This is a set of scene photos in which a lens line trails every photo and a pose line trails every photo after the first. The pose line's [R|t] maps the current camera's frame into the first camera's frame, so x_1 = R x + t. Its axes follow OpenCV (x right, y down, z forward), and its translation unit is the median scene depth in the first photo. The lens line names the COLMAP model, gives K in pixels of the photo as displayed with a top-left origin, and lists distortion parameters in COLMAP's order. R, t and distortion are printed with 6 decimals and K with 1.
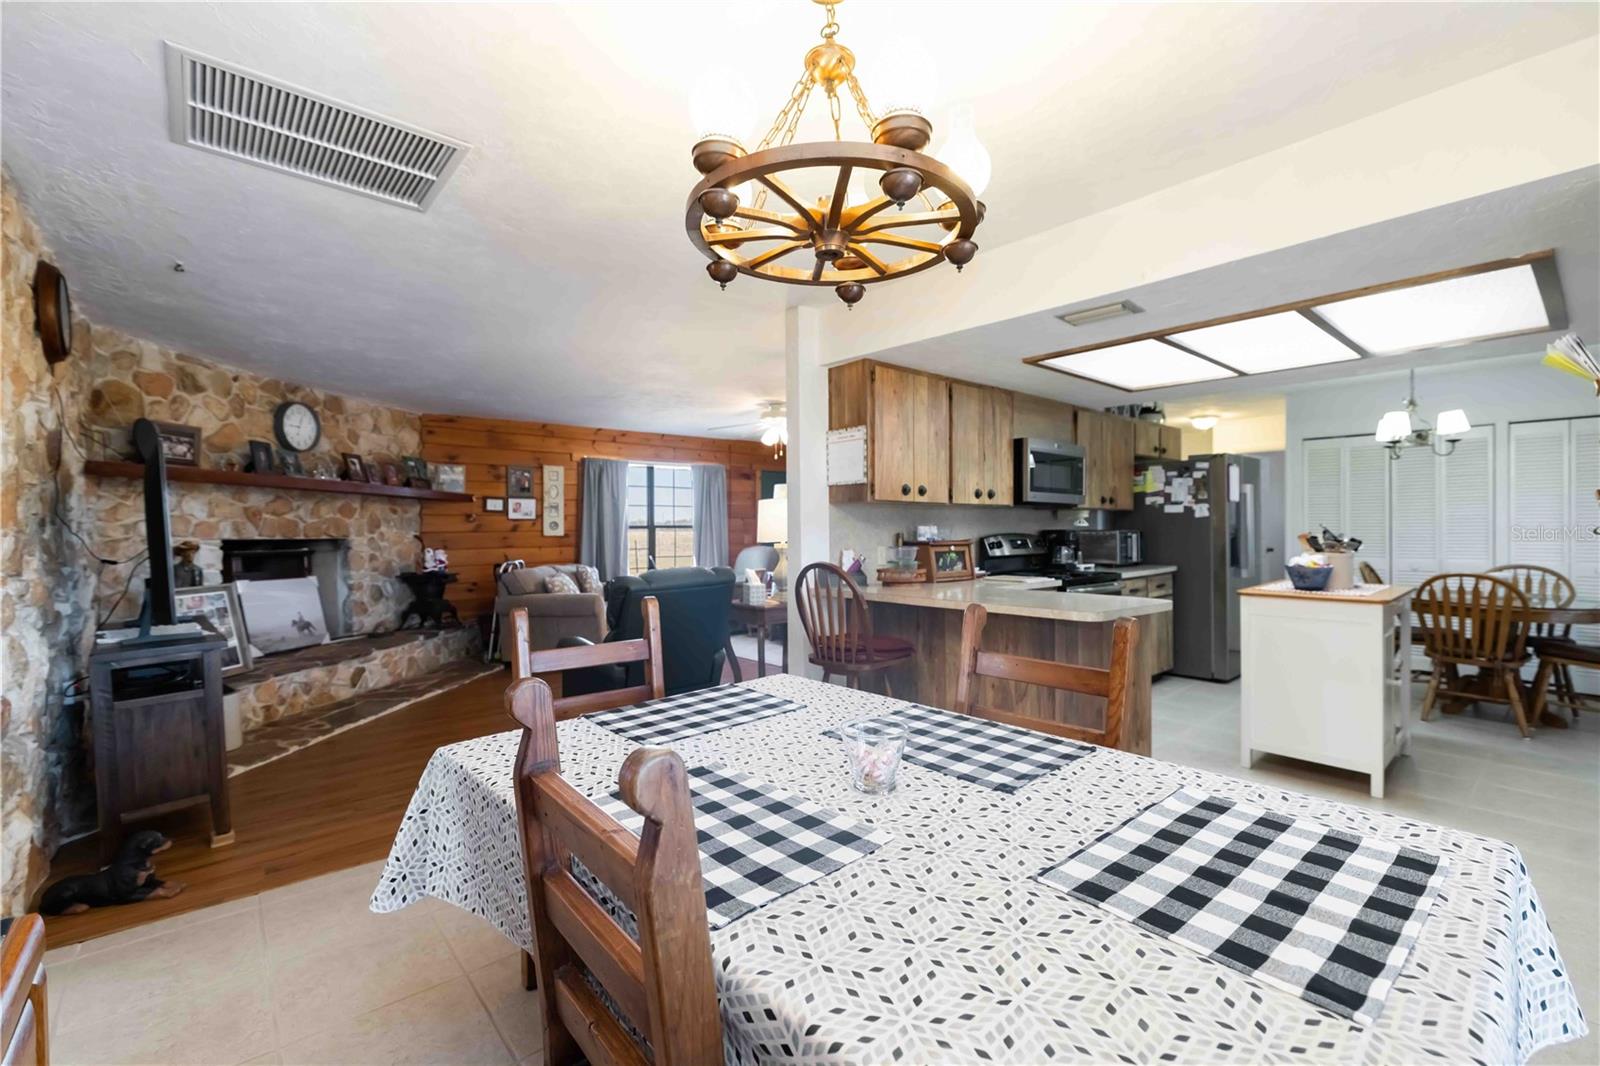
lens RADIAL K [[695.4, 0, 794.7], [0, 695.4, 530.6], [0, 0, 1]] dist [0.000298, 0.001559]
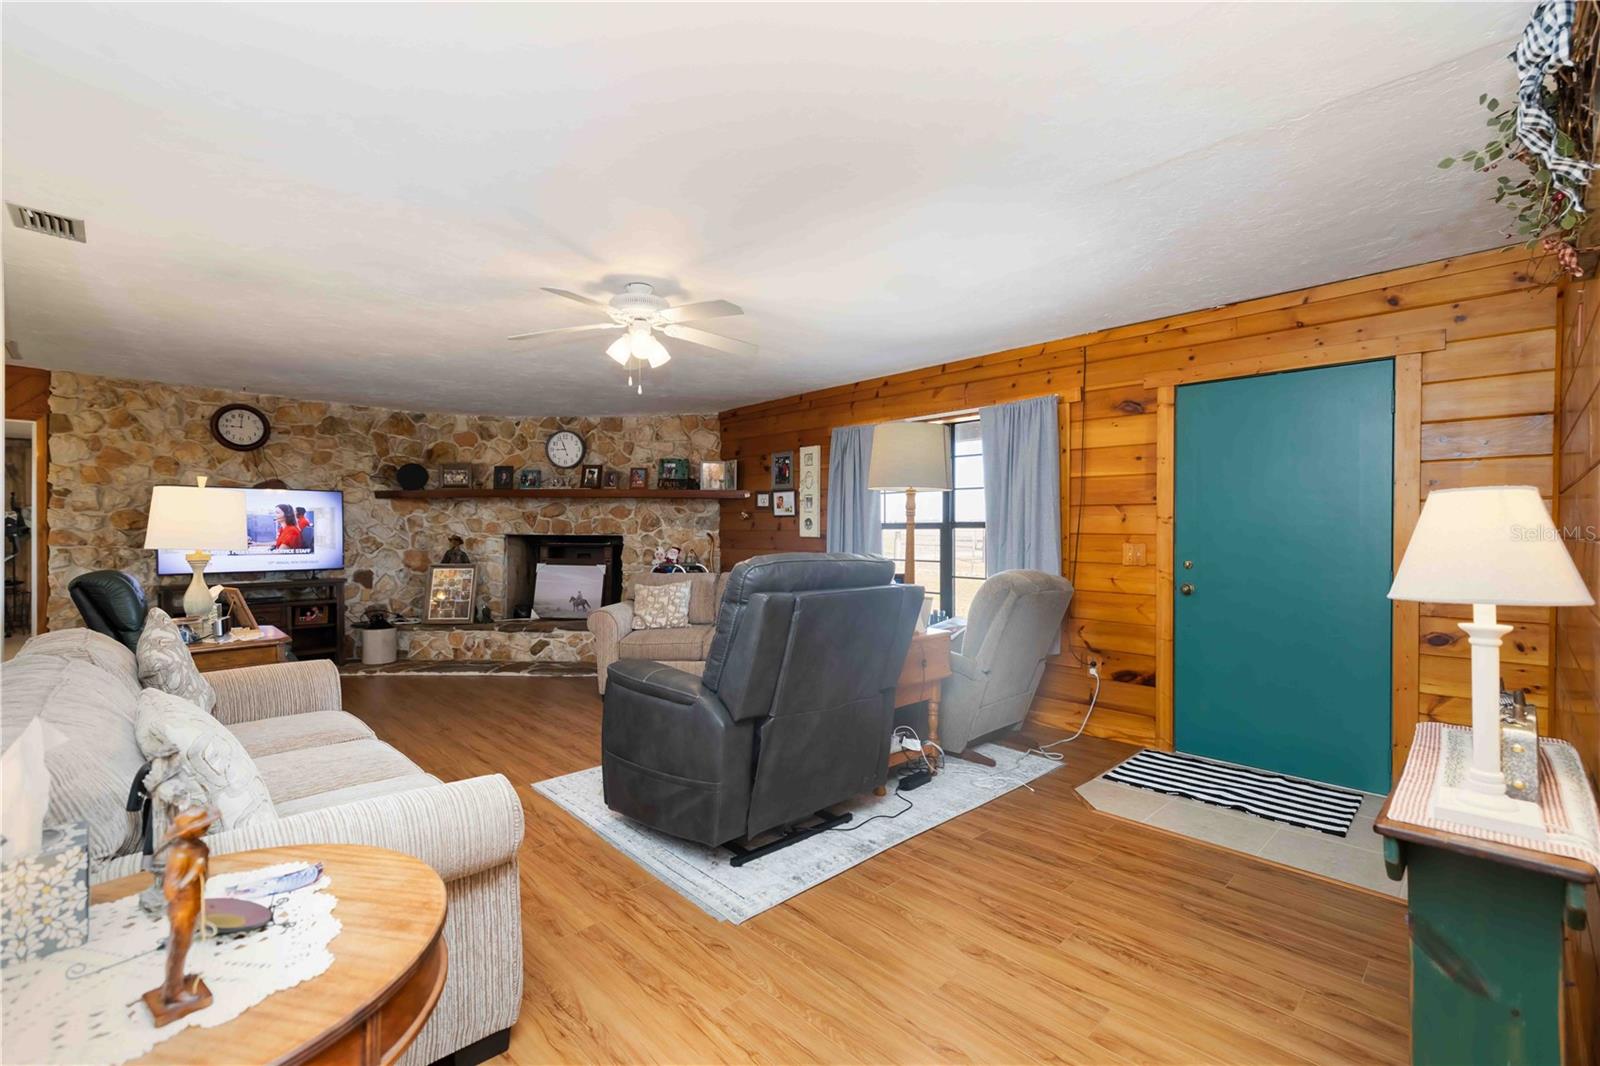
lens RADIAL K [[695.4, 0, 795.1], [0, 695.4, 530.1], [0, 0, 1]] dist [0.000298, 0.001559]
pose [[0.054827, 0.010170, -0.998444, 0.638221], [-0.002196, 0.999947, 0.010065, -0.011619], [0.998493, 0.001641, 0.054847, 1.407419]]
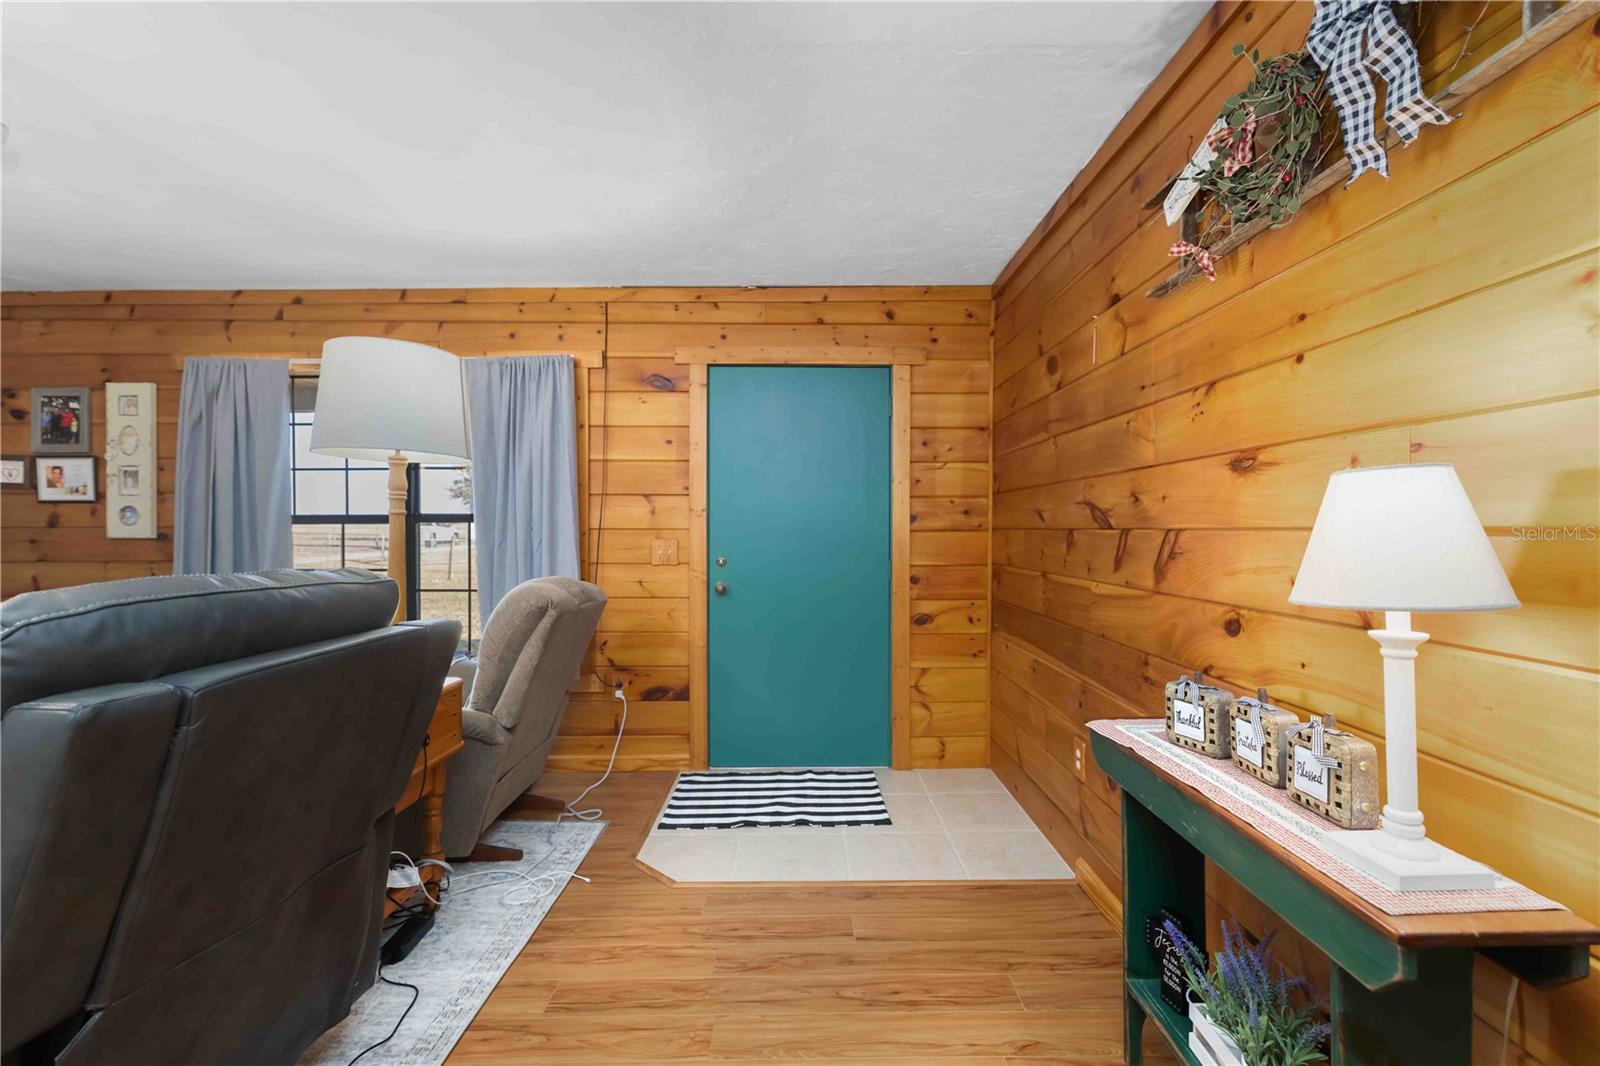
lens RADIAL K [[695.4, 0, 802.3], [0, 695.4, 525.2], [0, 0, 1]] dist [0.000298, 0.001559]
pose [[0.764840, 0.007862, -0.644172, 0.420970], [-0.004853, 0.999967, 0.006443, -0.008532], [0.644201, -0.001801, 0.764854, 1.397211]]
